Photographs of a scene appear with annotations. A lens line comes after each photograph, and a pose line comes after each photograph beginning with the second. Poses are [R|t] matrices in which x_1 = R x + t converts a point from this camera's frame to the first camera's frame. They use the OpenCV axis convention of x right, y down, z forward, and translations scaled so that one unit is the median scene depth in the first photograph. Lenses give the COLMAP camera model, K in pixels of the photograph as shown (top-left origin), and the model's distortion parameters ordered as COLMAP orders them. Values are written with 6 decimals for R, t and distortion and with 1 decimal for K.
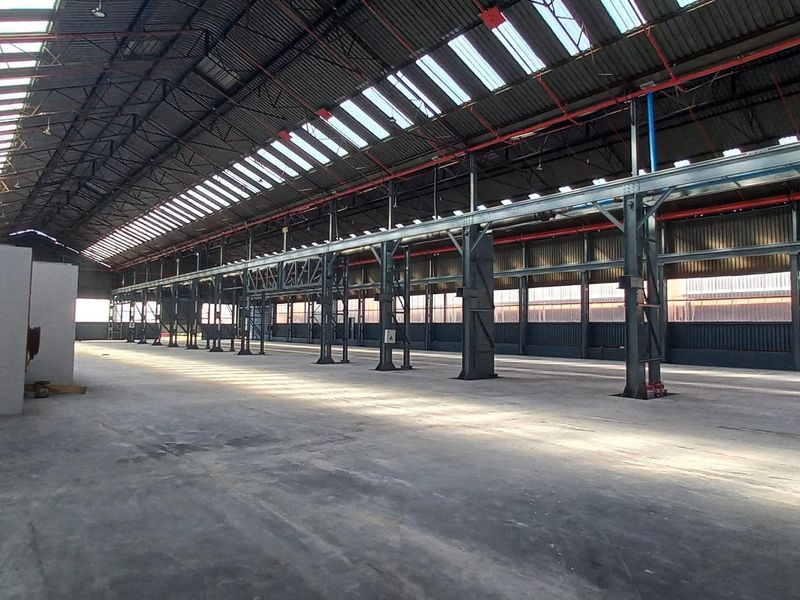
lens RADIAL K [[510.2, 0, 400.0], [0, 510.2, 300.0], [0, 0, 1]] dist [0.004790, 0.001986]
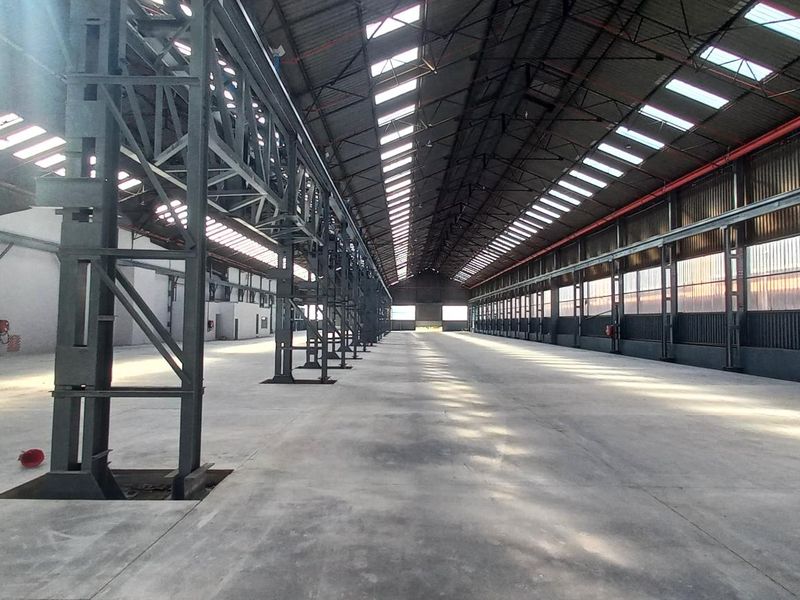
lens RADIAL K [[510.2, 0, 400.0], [0, 510.2, 300.0], [0, 0, 1]] dist [0.004790, 0.001986]
pose [[0.762556, -0.090343, -0.640583, 0.262205], [0.101355, 0.994657, -0.019625, -0.020534], [0.638933, -0.049961, 0.767638, -0.299392]]
